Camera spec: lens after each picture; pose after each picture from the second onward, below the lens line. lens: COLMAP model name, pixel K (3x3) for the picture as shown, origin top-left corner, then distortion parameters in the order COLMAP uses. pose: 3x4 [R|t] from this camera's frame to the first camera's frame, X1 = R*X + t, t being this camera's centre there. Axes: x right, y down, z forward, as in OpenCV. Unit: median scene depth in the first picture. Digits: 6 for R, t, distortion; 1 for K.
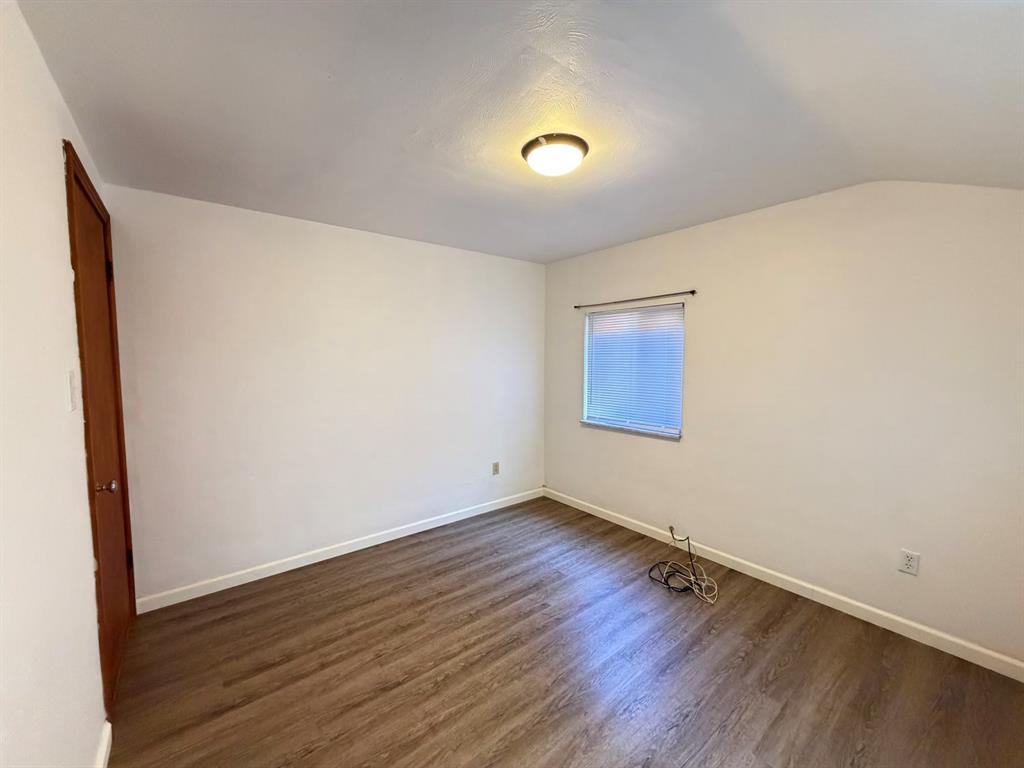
lens RADIAL K [[408.2, 0, 508.7], [0, 408.2, 385.4], [0, 0, 1]] dist [-0.000545, 0.000146]
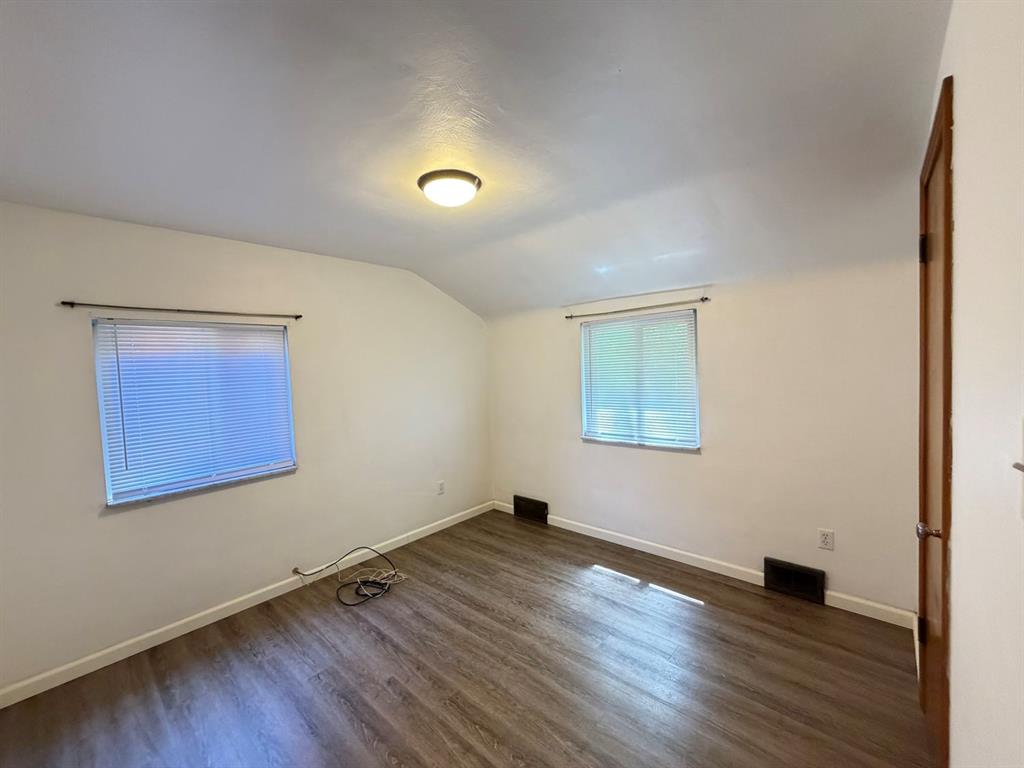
lens RADIAL K [[408.2, 0, 508.0], [0, 408.2, 382.9], [0, 0, 1]] dist [-0.000545, 0.000146]
pose [[-0.163574, -0.029425, 0.986092, -0.716939], [0.115010, 0.992171, 0.048685, -0.069931], [-0.979804, 0.121374, -0.158909, 0.795533]]
